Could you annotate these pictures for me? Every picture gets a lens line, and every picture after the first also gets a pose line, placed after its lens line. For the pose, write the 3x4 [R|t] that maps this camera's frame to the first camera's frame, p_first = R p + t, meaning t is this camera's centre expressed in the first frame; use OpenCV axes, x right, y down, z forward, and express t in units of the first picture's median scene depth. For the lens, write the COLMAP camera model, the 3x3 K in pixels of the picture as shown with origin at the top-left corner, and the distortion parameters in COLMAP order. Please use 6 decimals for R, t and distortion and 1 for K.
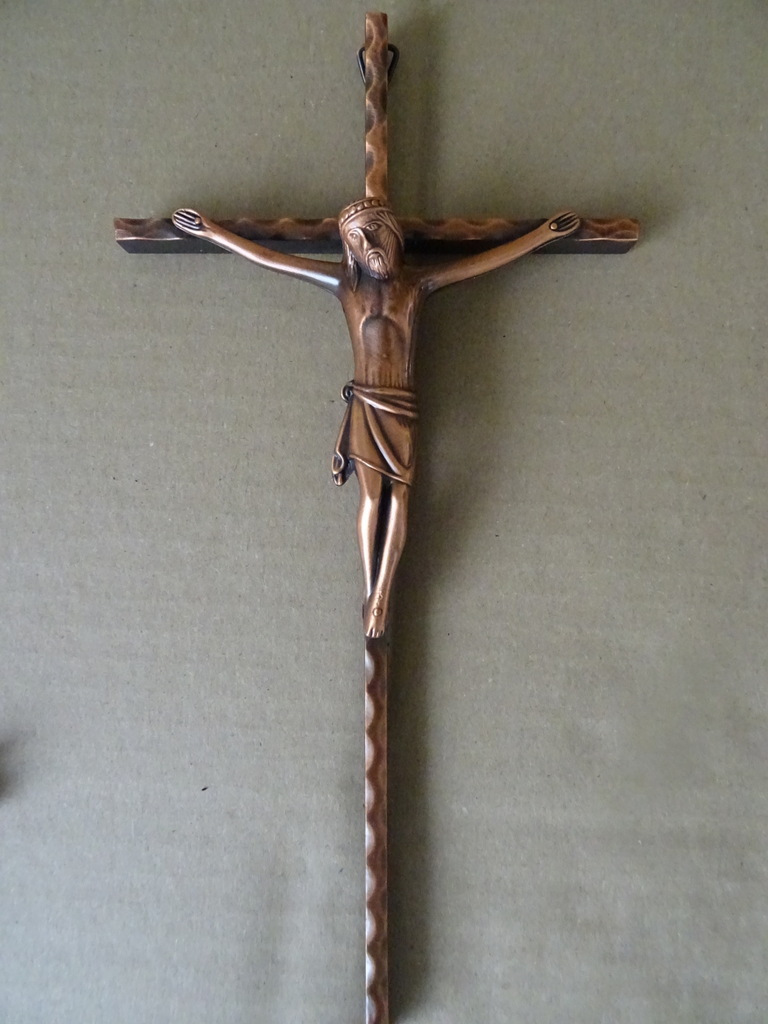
lens RADIAL K [[715.9, 0, 344.3], [0, 715.9, 506.7], [0, 0, 1]] dist [0.001222, -0.019825]
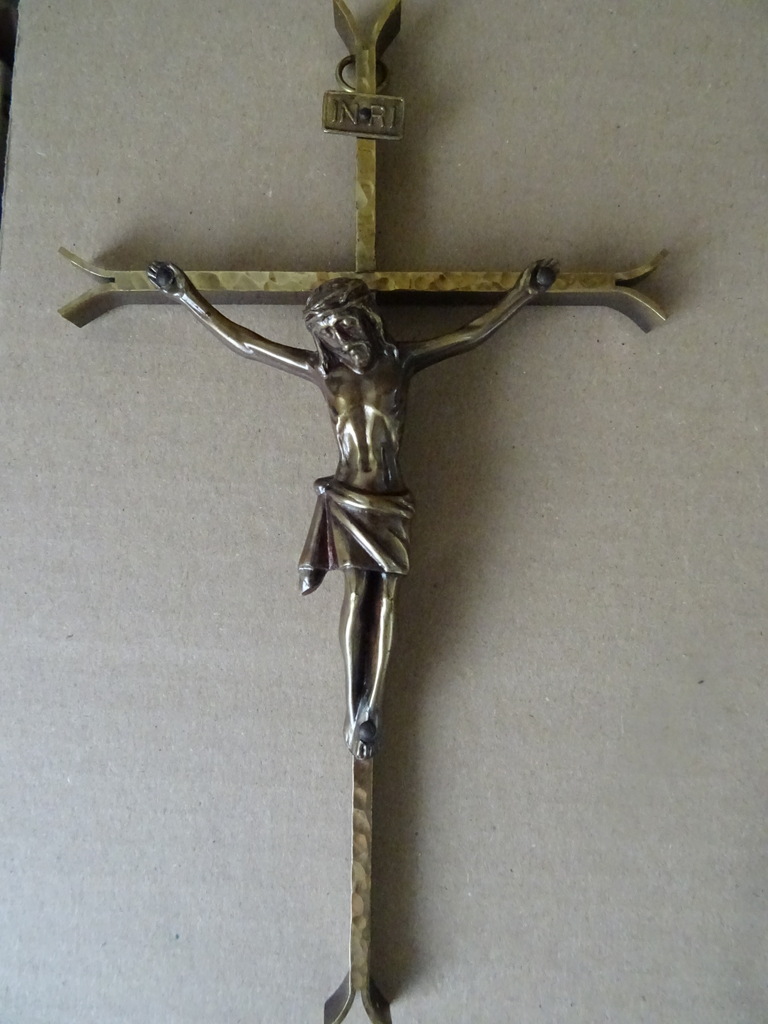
lens RADIAL K [[715.9, 0, 383.6], [0, 715.9, 510.7], [0, 0, 1]] dist [0.001222, -0.019825]
pose [[0.999752, 0.007658, 0.020899, -0.618718], [-0.008237, 0.999581, 0.027764, 0.153655], [-0.020678, -0.027930, 0.999396, 0.102139]]
